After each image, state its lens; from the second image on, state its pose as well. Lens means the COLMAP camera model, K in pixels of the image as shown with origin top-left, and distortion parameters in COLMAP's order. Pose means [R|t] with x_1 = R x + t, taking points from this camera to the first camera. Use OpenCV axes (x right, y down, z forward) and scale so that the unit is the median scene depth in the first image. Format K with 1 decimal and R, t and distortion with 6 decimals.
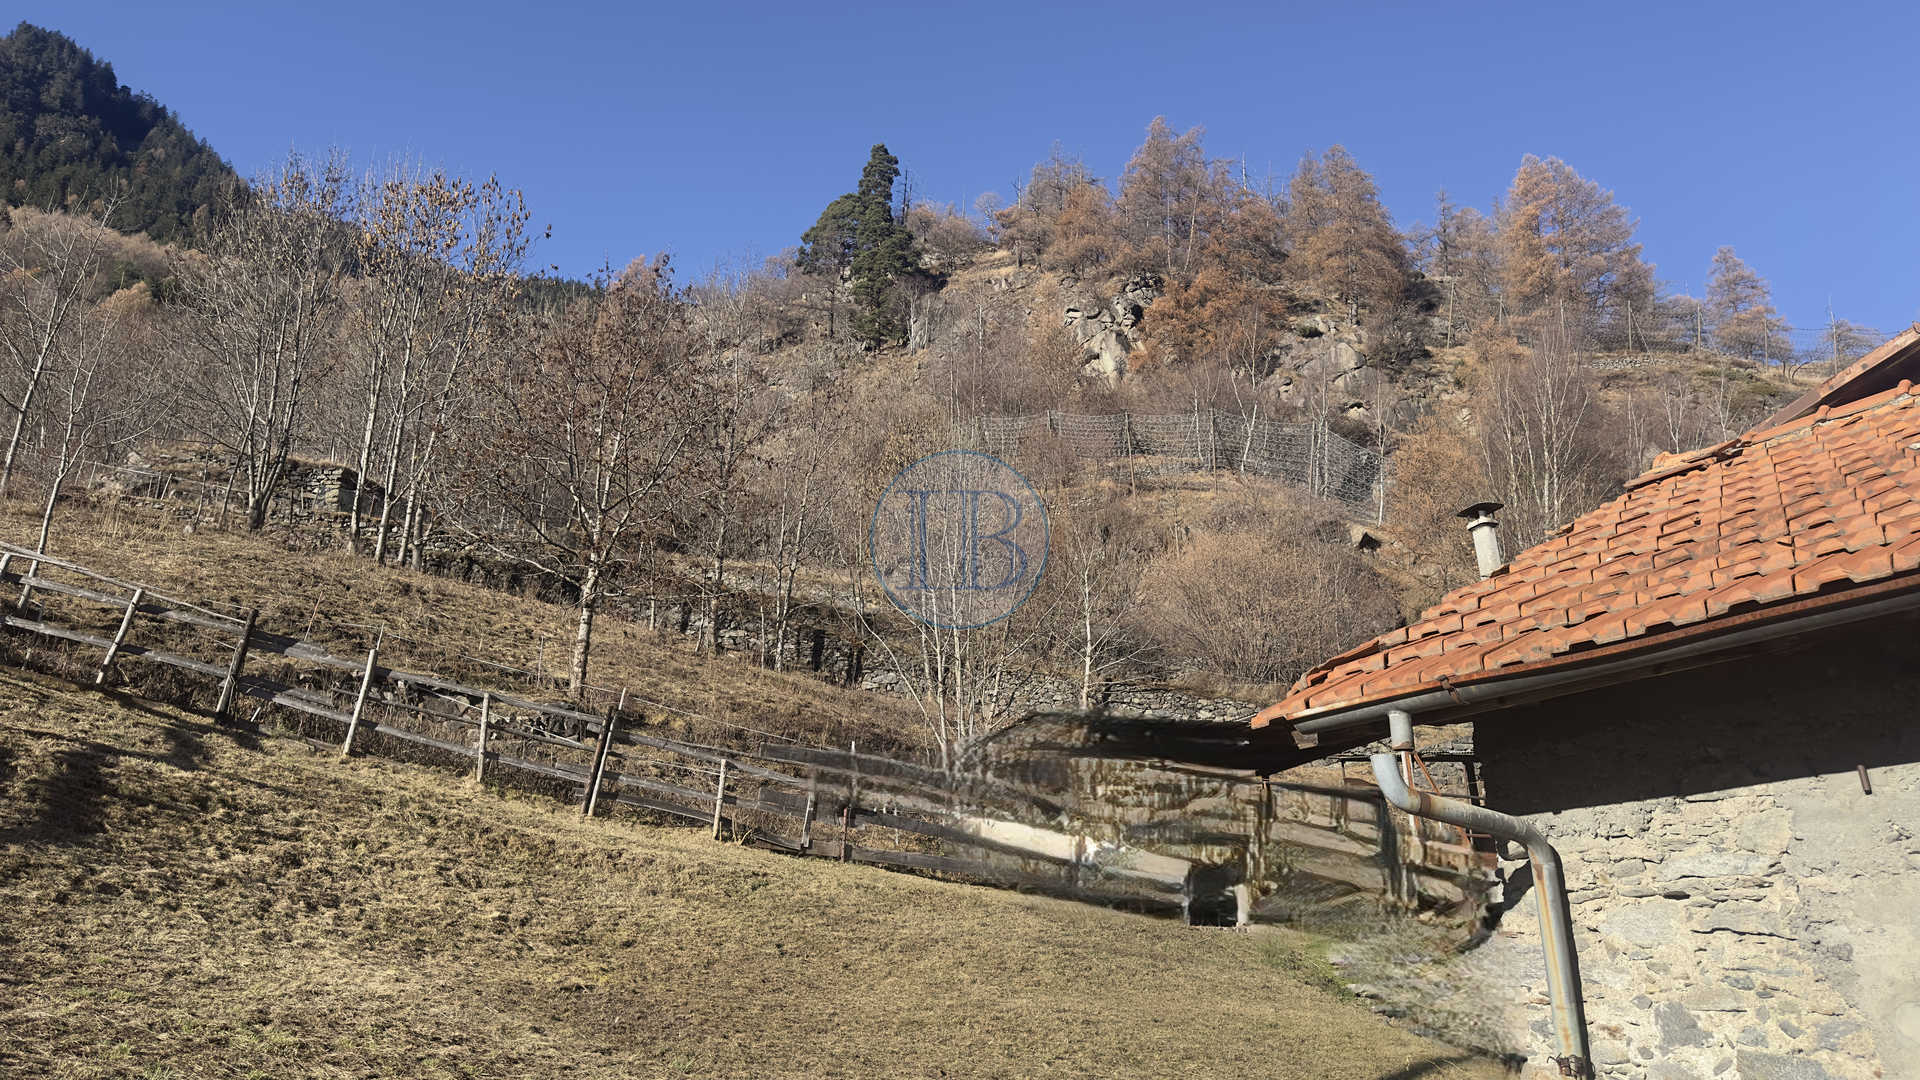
lens RADIAL K [[1329.0, 0, 955.9], [0, 1329.0, 531.5], [0, 0, 1]] dist [0.100466, -0.115661]
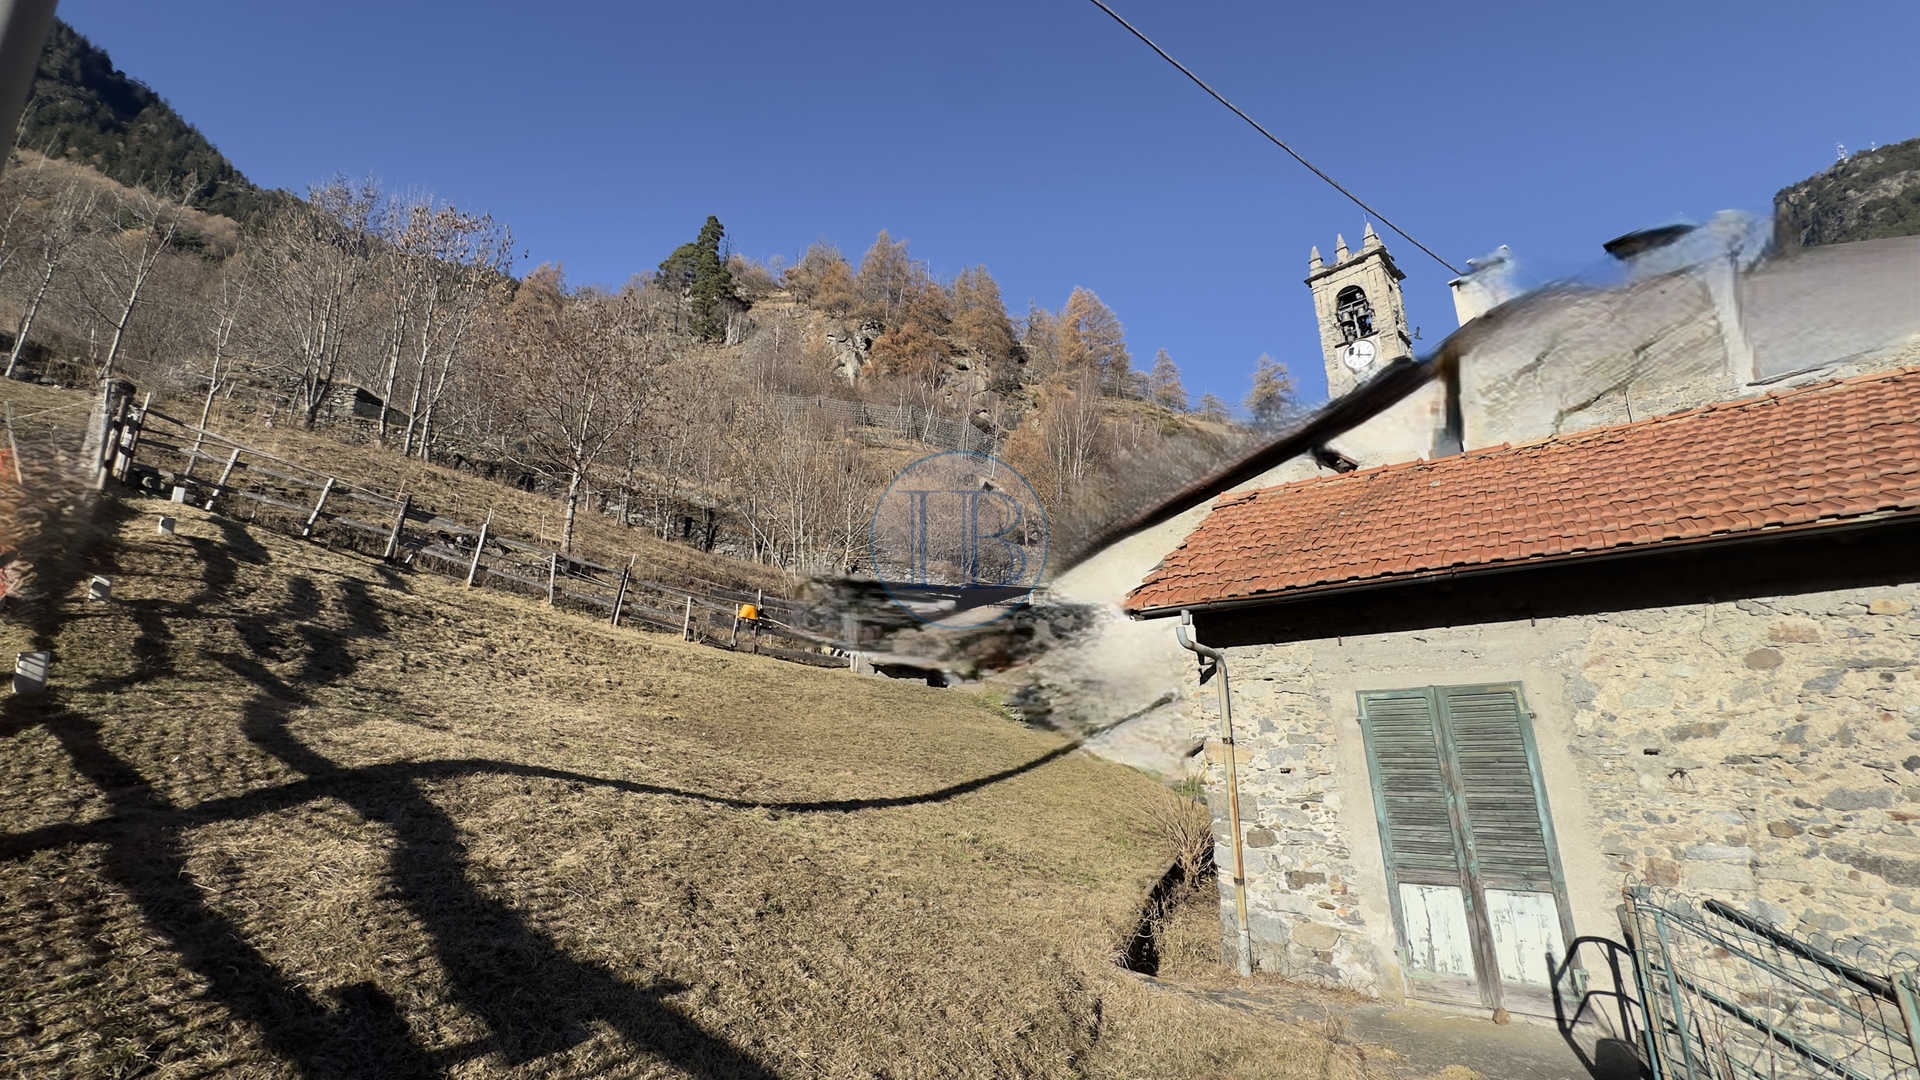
lens RADIAL K [[765.0, 0, 960.6], [0, 765.0, 533.2], [0, 0, 1]] dist [-0.004922, 0.001075]
pose [[0.956436, 0.060813, 0.285540, -0.065611], [-0.085745, 0.993442, 0.075633, -0.011160], [-0.279068, -0.096821, 0.955378, -0.034532]]
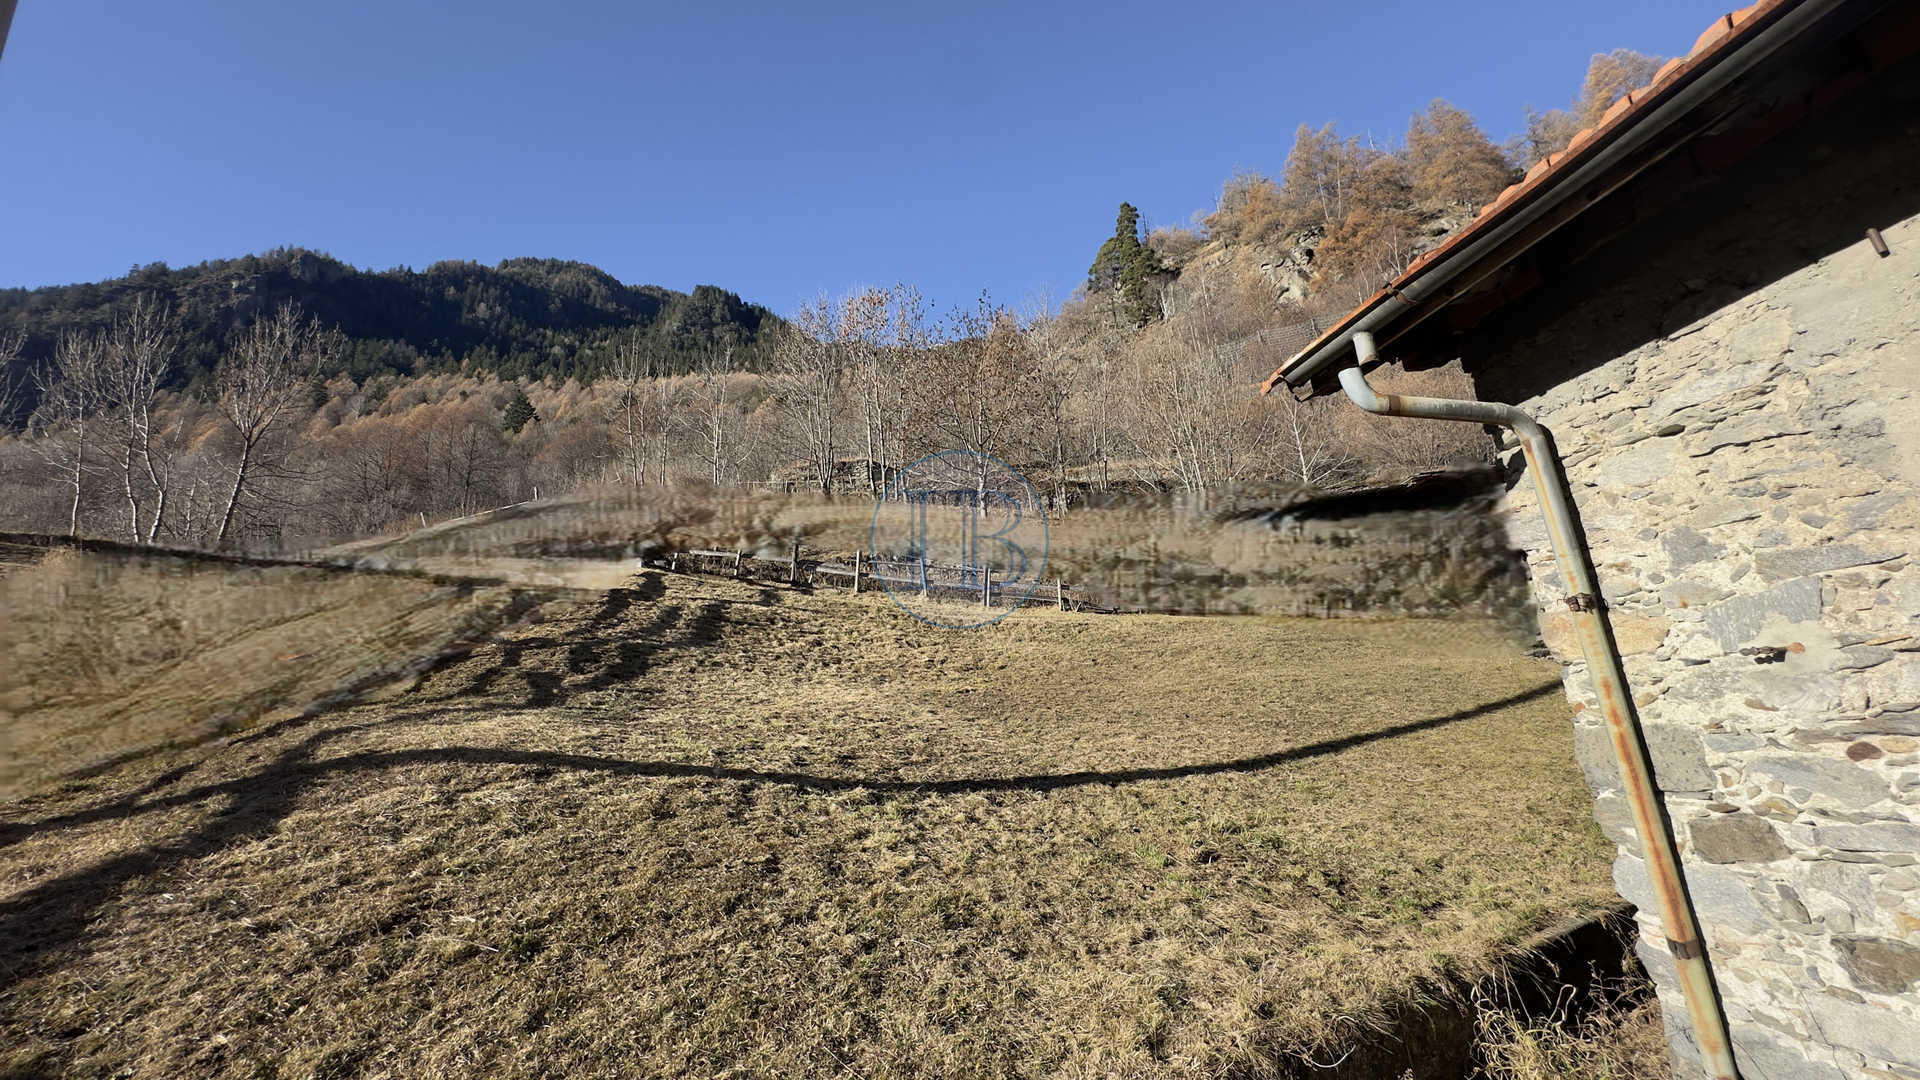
lens RADIAL K [[765.0, 0, 960.9], [0, 765.0, 536.5], [0, 0, 1]] dist [-0.004922, 0.001075]
pose [[0.922747, -0.180358, -0.340600, 0.025822], [0.215156, 0.974279, 0.066987, 0.023622], [0.319758, -0.135094, 0.937819, 0.031530]]
